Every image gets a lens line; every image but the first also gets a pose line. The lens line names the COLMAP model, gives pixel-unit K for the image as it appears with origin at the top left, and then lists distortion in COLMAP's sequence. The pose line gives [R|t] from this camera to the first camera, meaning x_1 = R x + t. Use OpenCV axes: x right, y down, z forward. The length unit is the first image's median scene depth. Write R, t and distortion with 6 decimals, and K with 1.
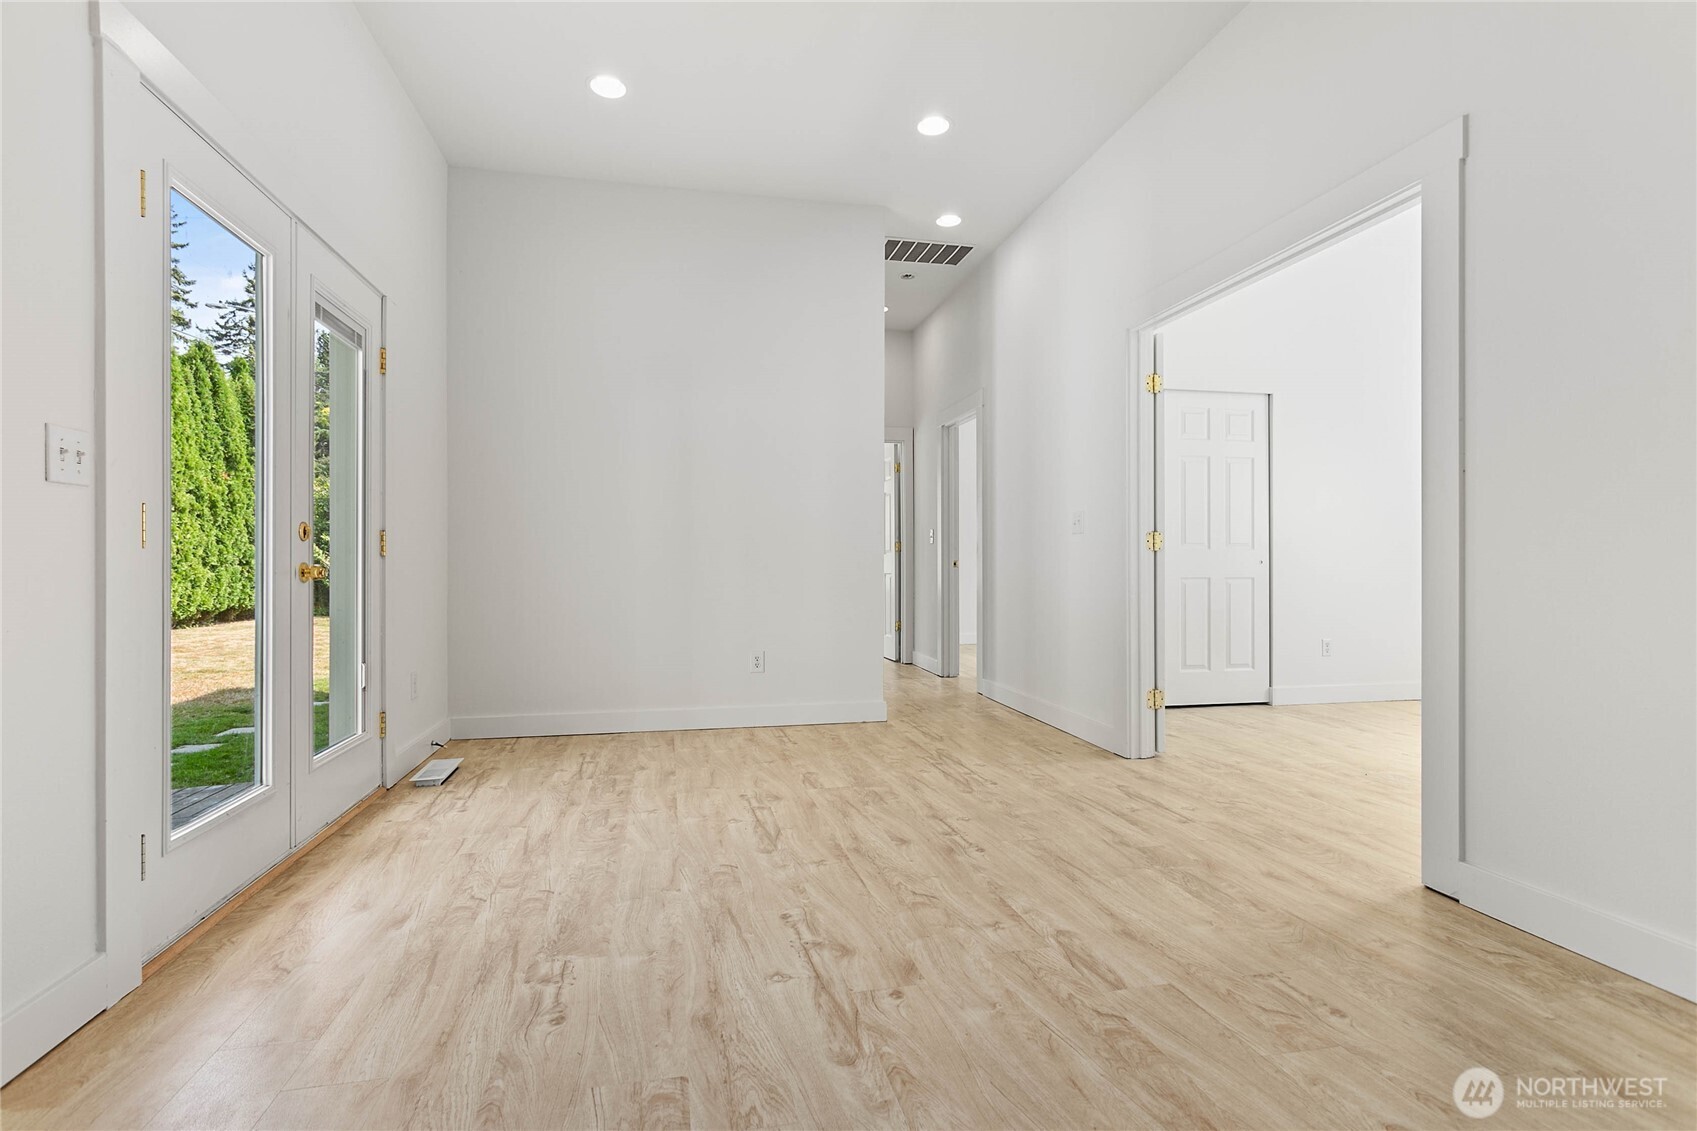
lens RADIAL K [[804.2, 0, 842.7], [0, 804.2, 559.8], [0, 0, 1]] dist [0.000583, 0.002098]
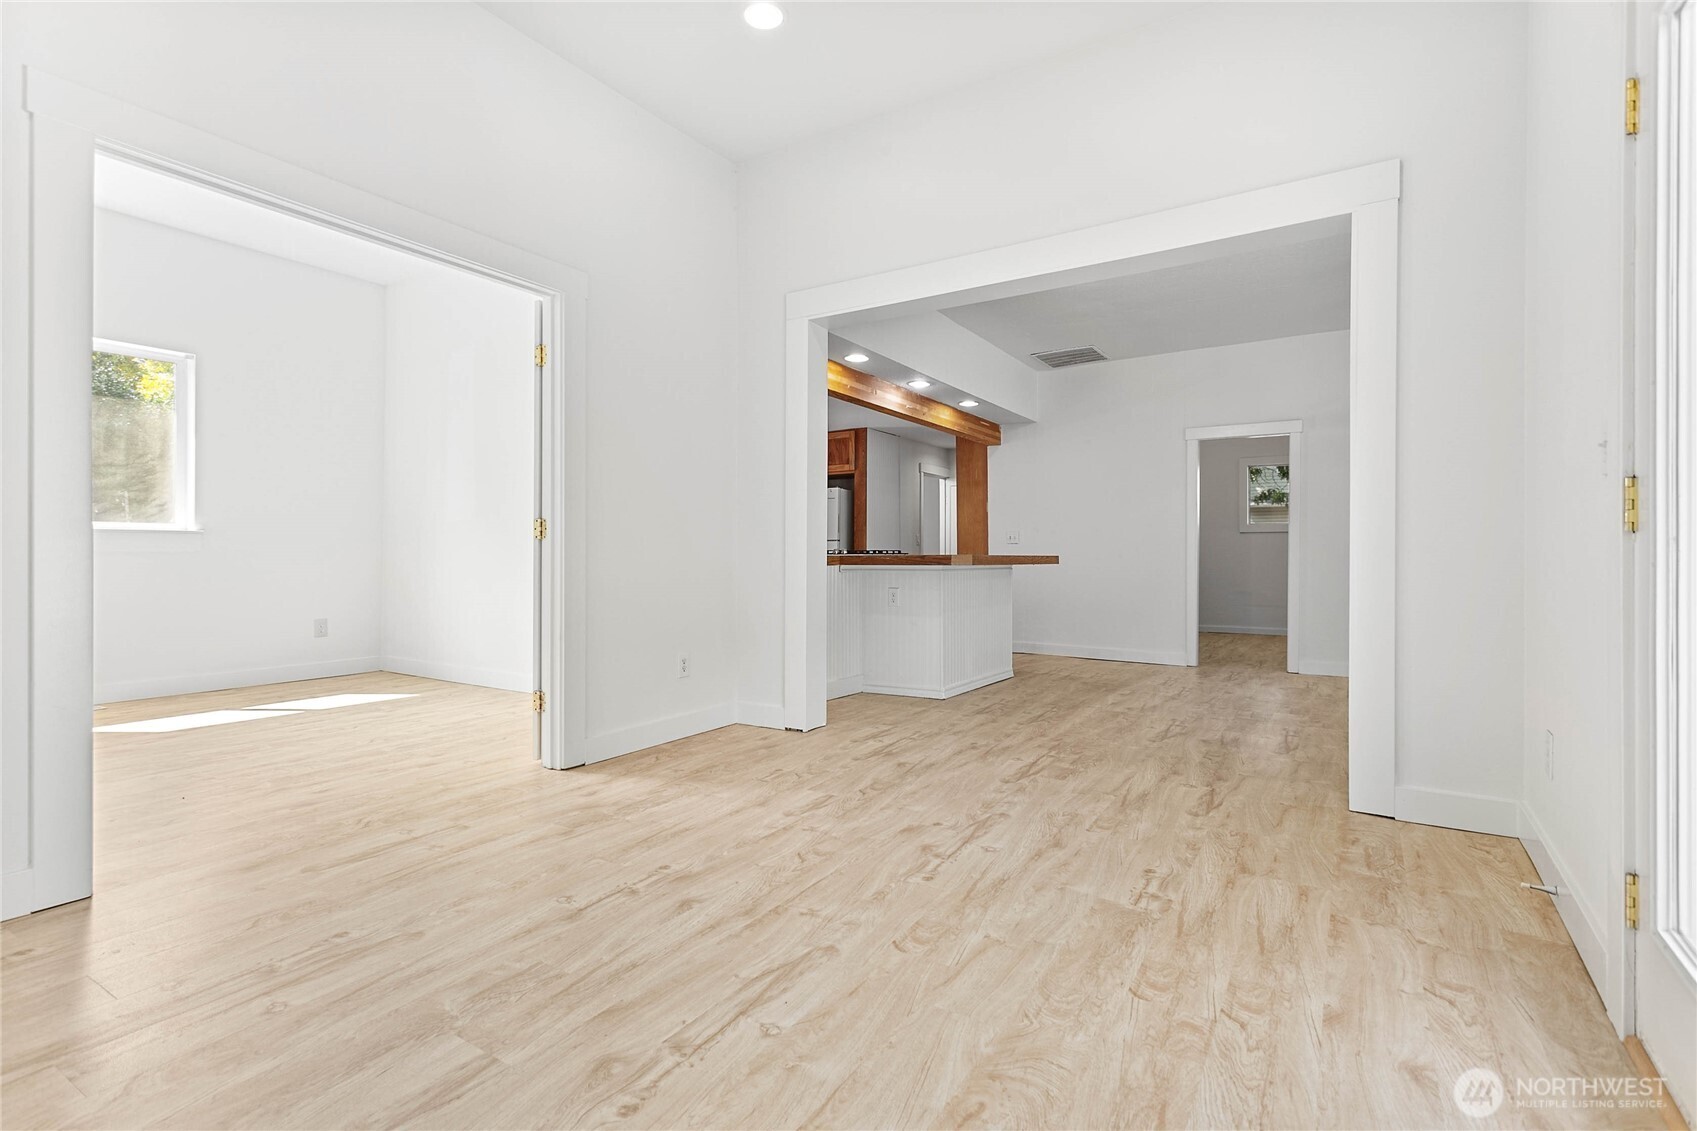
lens RADIAL K [[804.2, 0, 842.7], [0, 804.2, 559.8], [0, 0, 1]] dist [0.000583, 0.002098]
pose [[-0.710900, -0.003394, 0.703285, -0.686871], [-0.003296, 0.999993, 0.001495, 0.013983], [-0.703285, -0.001255, -0.710906, 1.701003]]
